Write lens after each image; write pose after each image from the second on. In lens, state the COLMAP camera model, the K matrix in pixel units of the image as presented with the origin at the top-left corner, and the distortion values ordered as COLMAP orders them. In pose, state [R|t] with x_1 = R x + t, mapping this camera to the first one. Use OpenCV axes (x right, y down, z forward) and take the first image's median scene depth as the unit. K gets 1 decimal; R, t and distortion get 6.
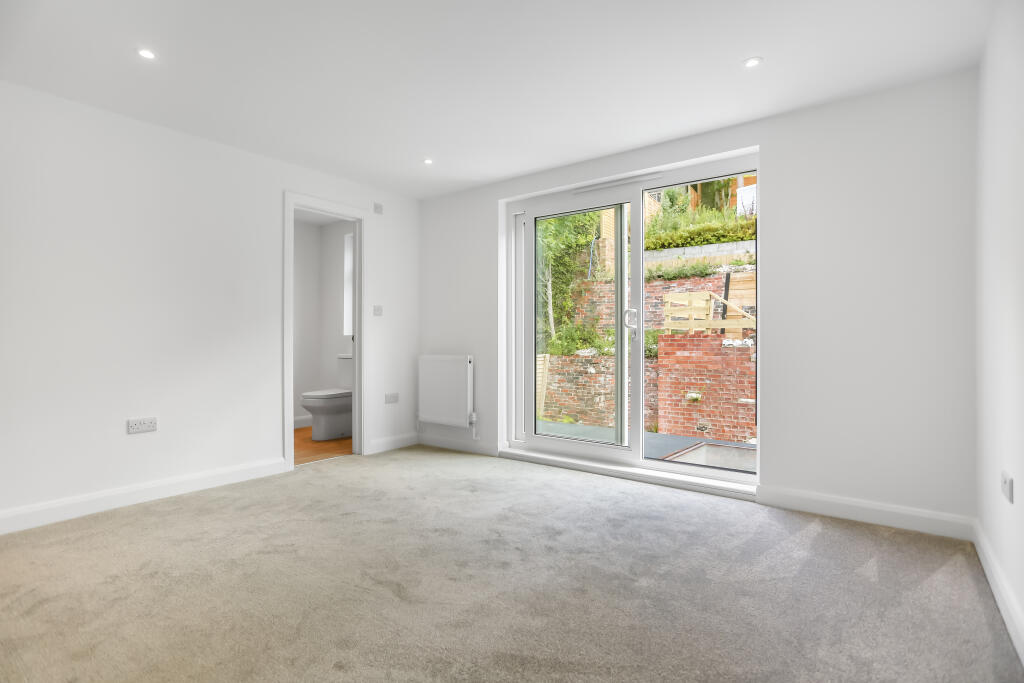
lens RADIAL K [[504.0, 0, 512.9], [0, 504.0, 342.7], [0, 0, 1]] dist [-0.044891, 0.025482]
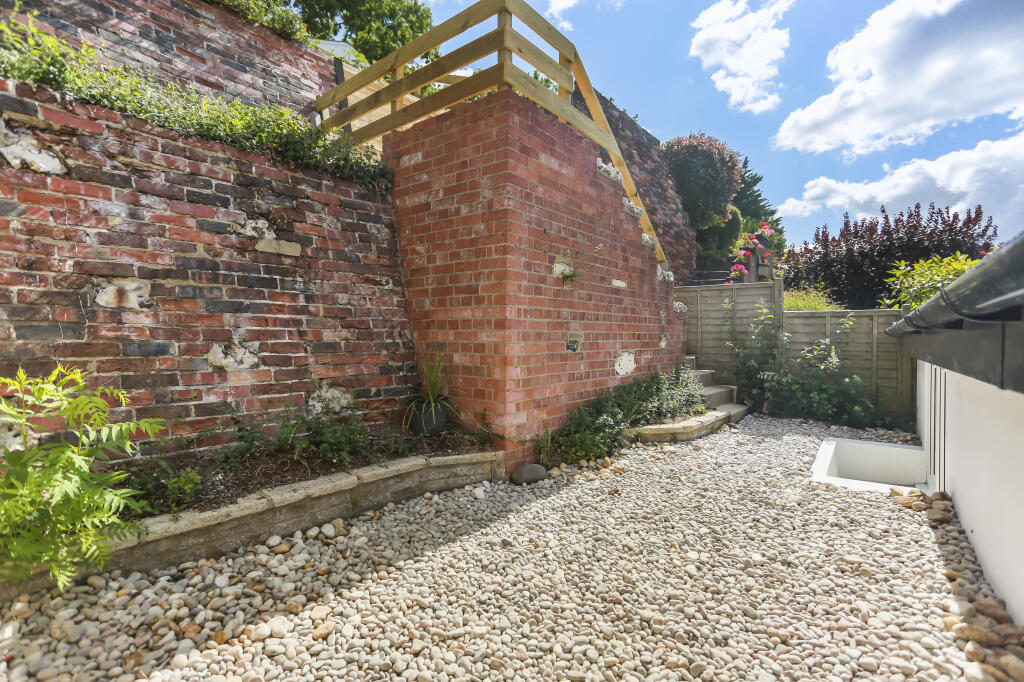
lens RADIAL K [[504.0, 0, 512.2], [0, 504.0, 342.6], [0, 0, 1]] dist [-0.044891, 0.025482]
pose [[-0.007611, -0.001965, 0.999969, -0.057747], [-0.004523, 0.999988, 0.001930, 0.163047], [-0.999961, -0.004509, -0.007620, 1.024281]]
